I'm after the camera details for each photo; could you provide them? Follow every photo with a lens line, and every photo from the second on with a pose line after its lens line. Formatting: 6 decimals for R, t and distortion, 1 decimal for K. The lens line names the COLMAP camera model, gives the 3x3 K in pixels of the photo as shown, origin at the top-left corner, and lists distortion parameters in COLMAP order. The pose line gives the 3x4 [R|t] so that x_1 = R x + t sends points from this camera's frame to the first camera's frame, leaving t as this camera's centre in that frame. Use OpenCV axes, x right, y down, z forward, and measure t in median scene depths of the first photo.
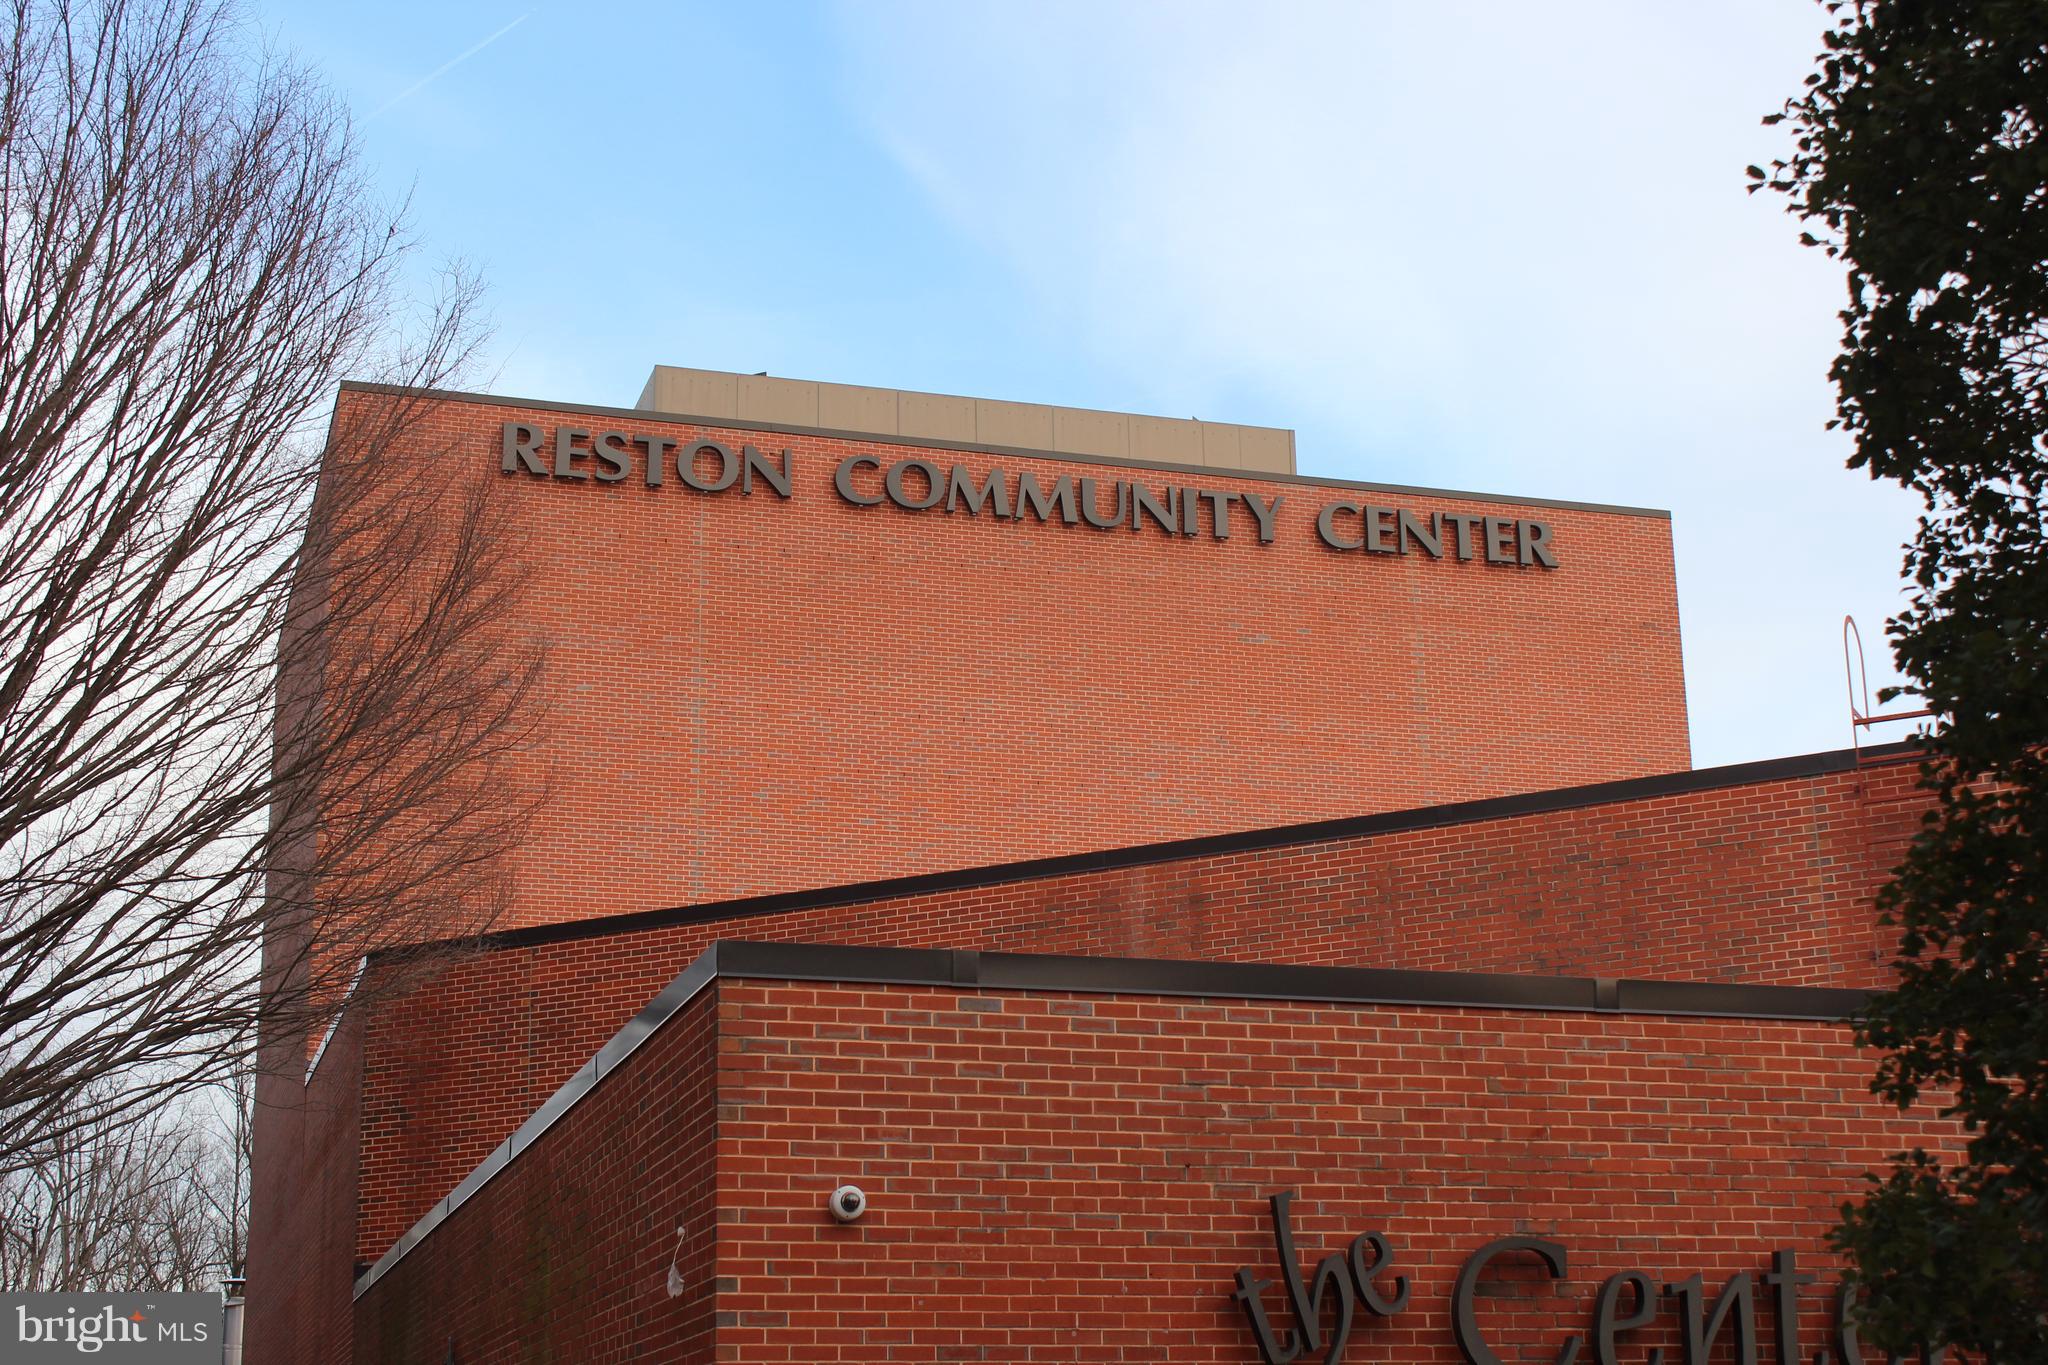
lens RADIAL K [[2905.3, 0, 1024.0], [0, 2905.3, 682.5], [0, 0, 1]] dist [-0.054631, 0.110416]
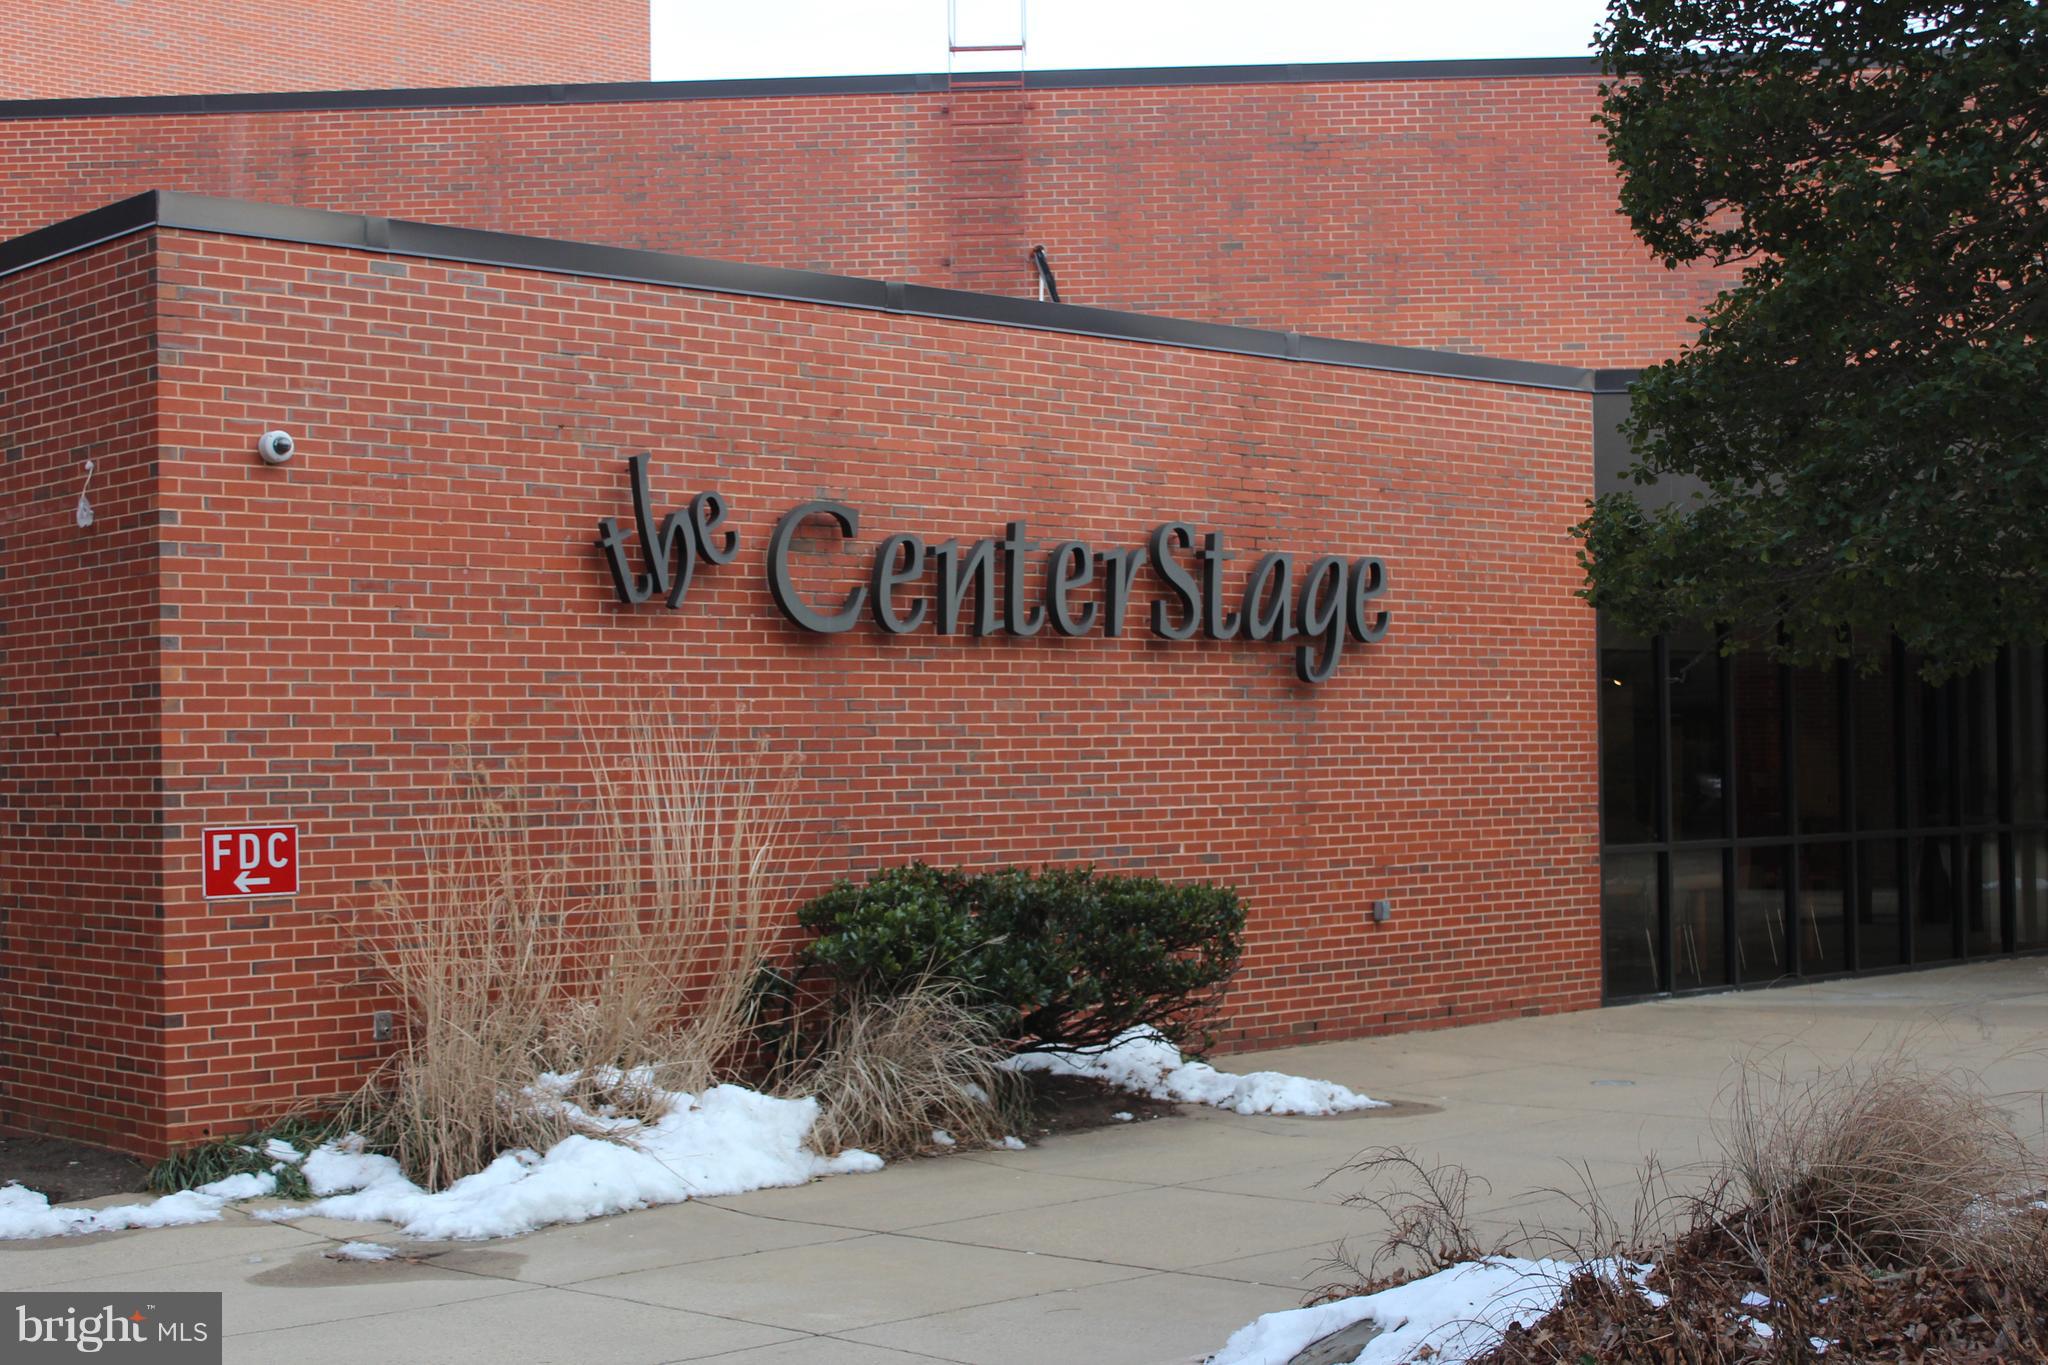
lens RADIAL K [[2905.3, 0, 1024.0], [0, 2905.3, 682.5], [0, 0, 1]] dist [-0.054631, 0.110416]
pose [[0.909731, 0.015275, 0.414916, -0.242589], [-0.119906, 0.966409, 0.227323, -0.012753], [-0.397507, -0.256554, 0.881004, -0.075682]]
